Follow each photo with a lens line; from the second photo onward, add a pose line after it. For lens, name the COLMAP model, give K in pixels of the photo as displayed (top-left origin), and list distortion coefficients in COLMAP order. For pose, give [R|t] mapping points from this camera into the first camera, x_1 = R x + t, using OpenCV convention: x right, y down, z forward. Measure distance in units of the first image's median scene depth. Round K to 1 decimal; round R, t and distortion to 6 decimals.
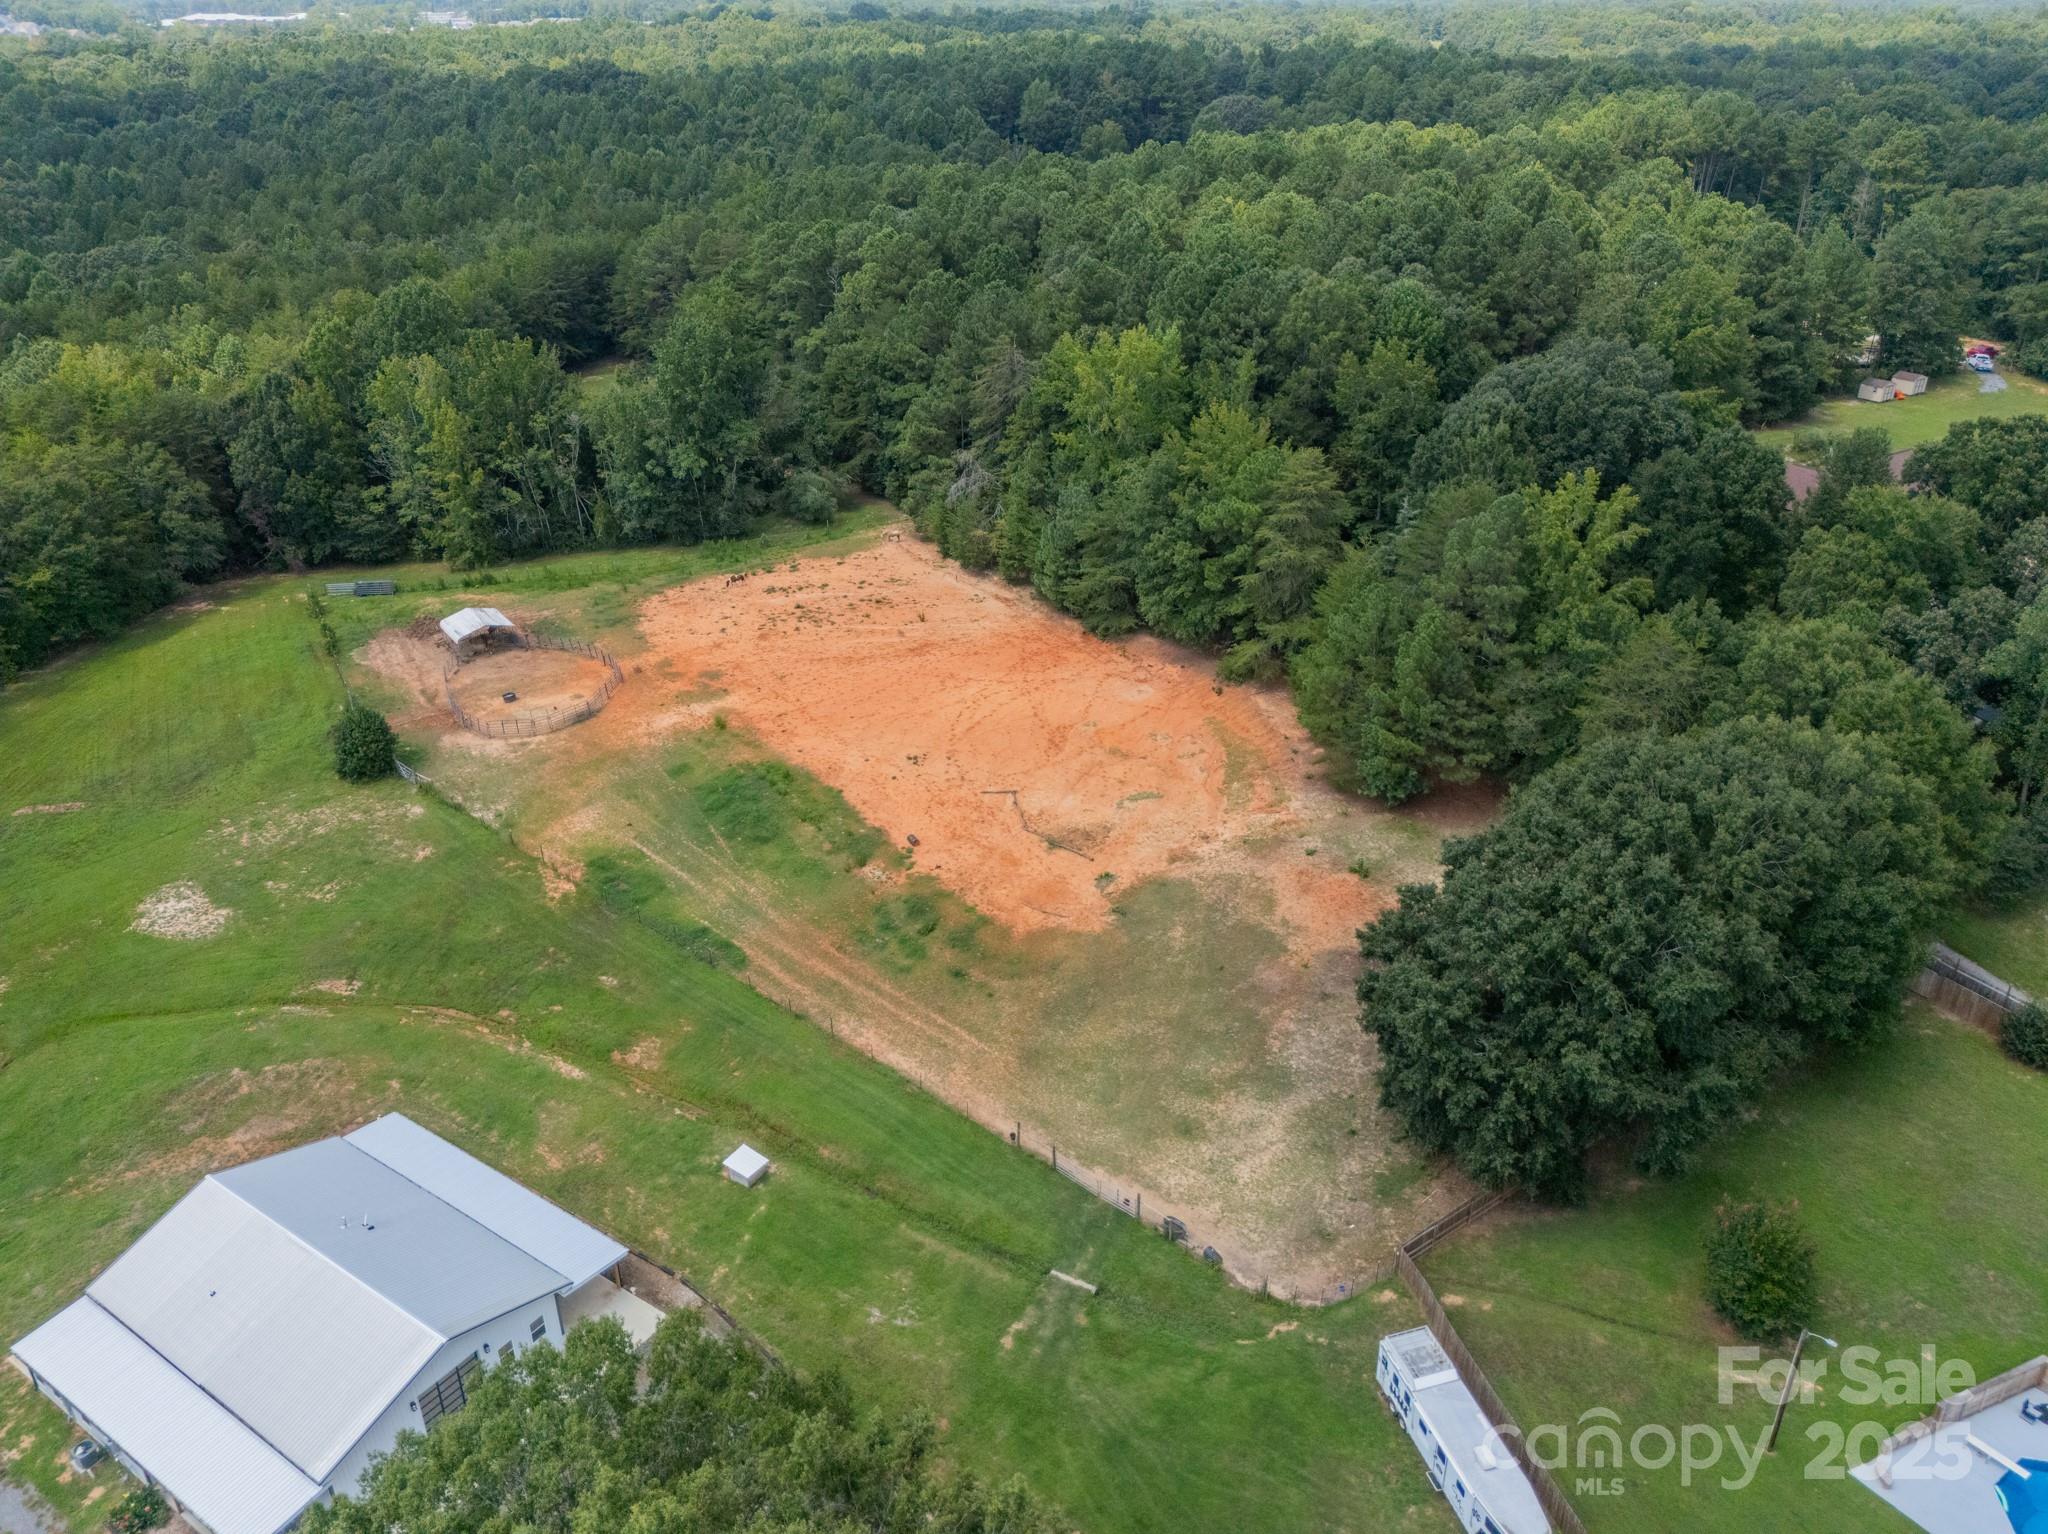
lens RADIAL K [[1516.3, 0, 1030.9], [0, 1516.3, 764.1], [0, 0, 1]] dist [0.035810, -0.015901]
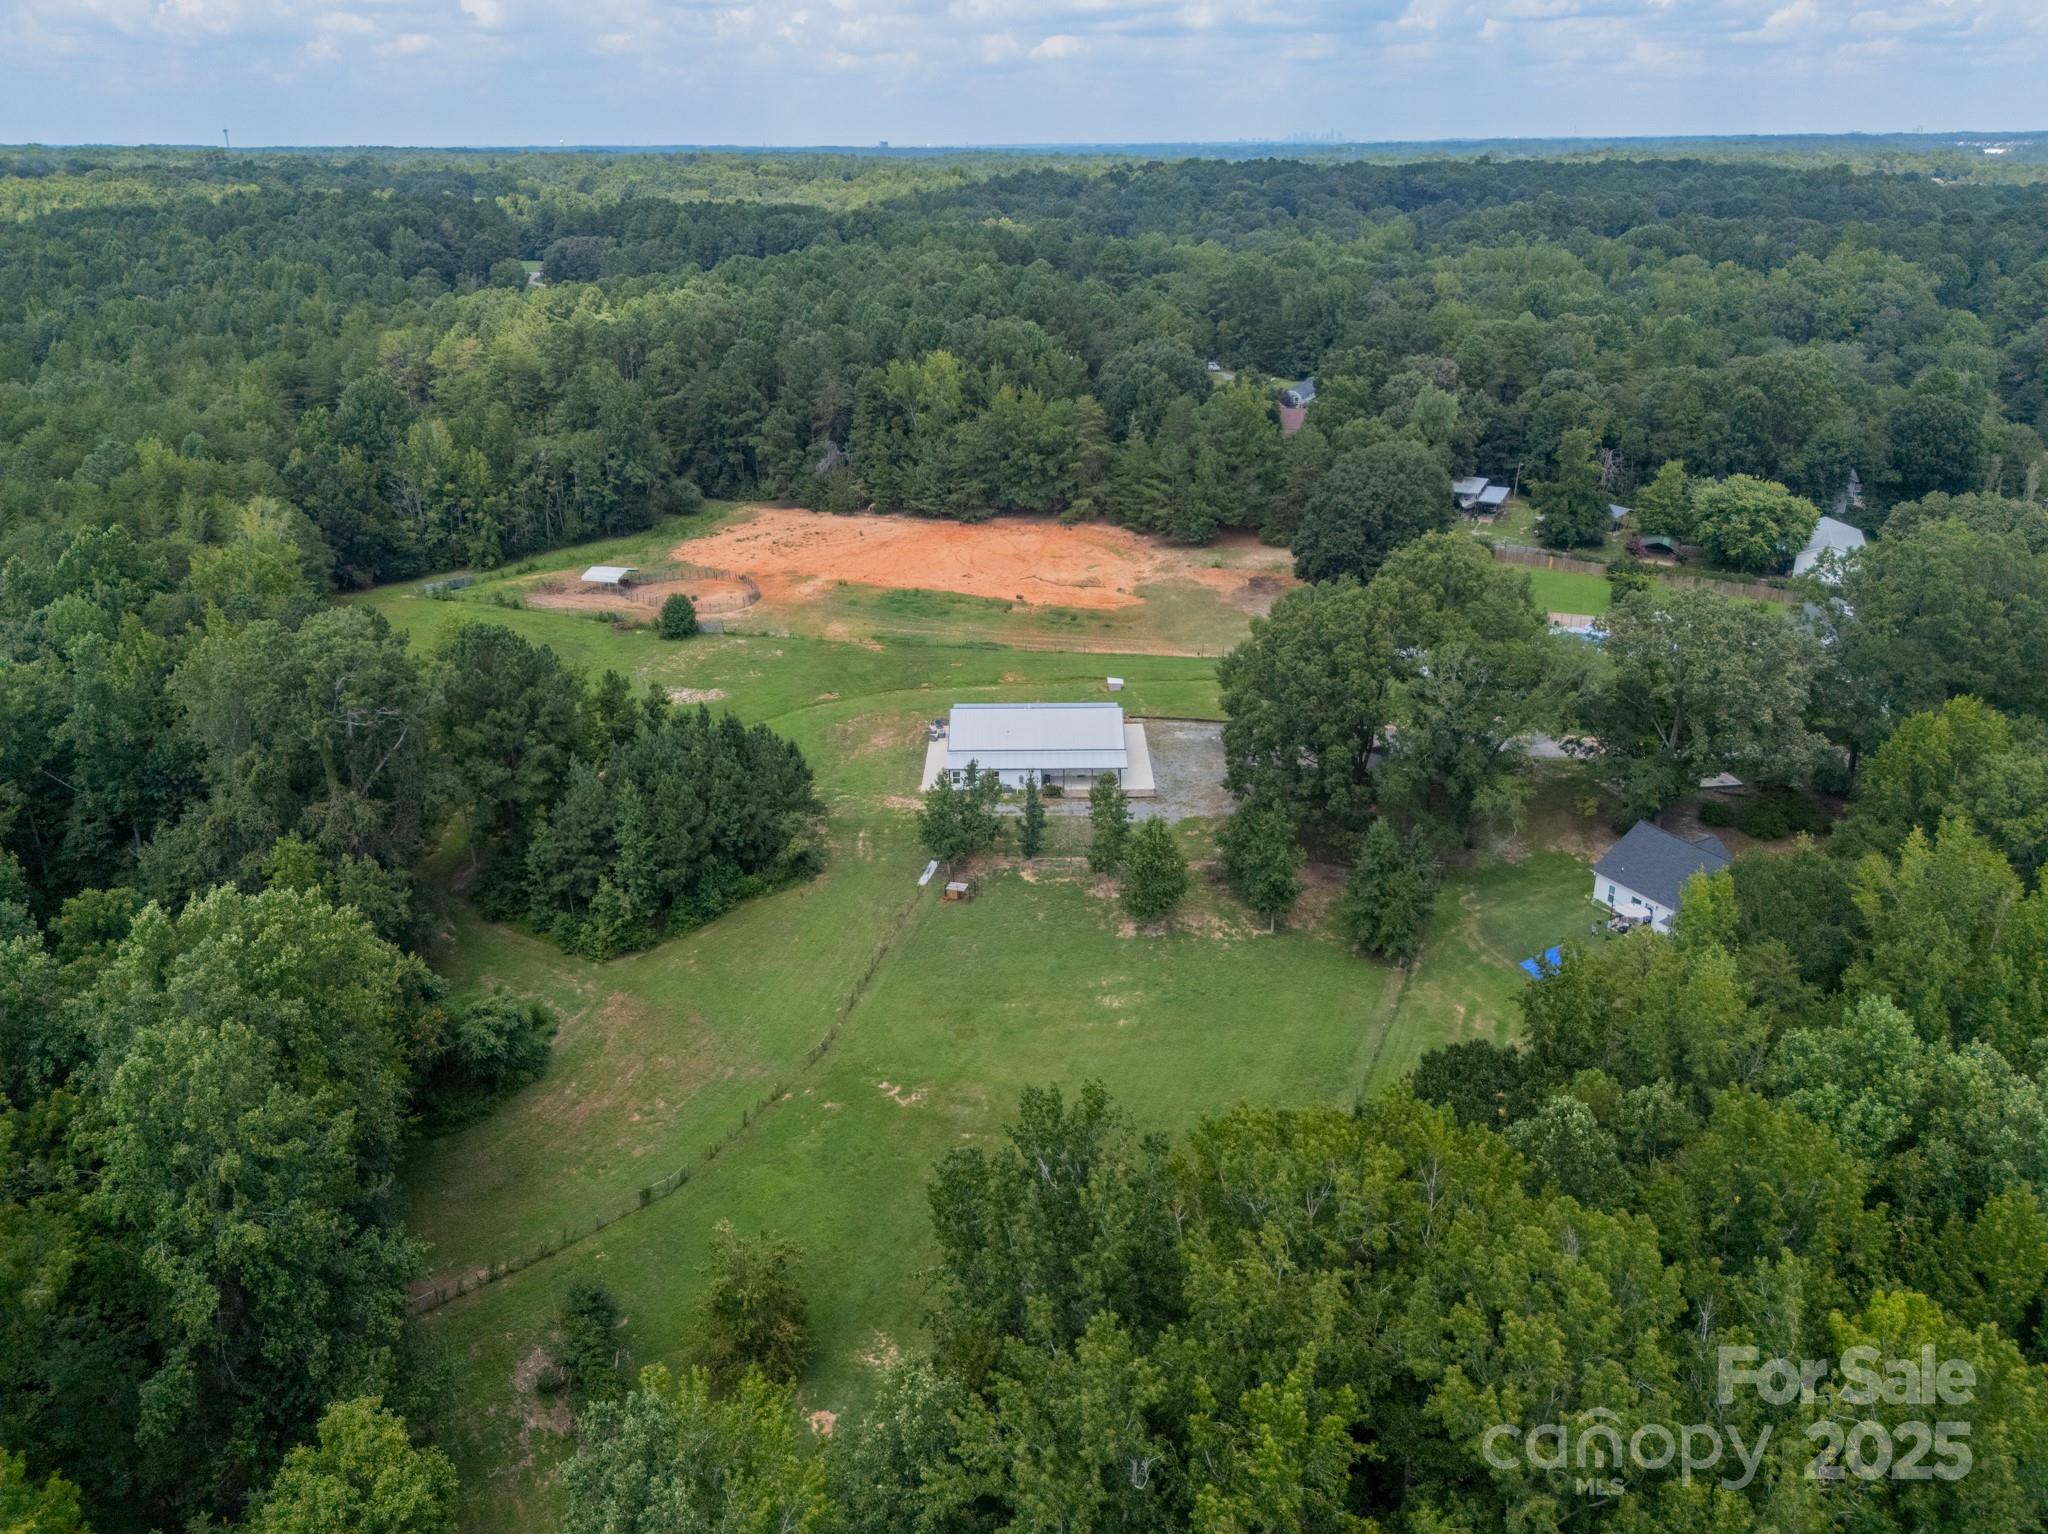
lens RADIAL K [[1516.3, 0, 1028.9], [0, 1516.3, 771.0], [0, 0, 1]] dist [0.035810, -0.015901]
pose [[0.829407, -0.217693, 0.514484, -1.042893], [0.254193, 0.967153, -0.000556, 0.253349], [-0.497464, 0.131240, 0.857500, -0.590742]]
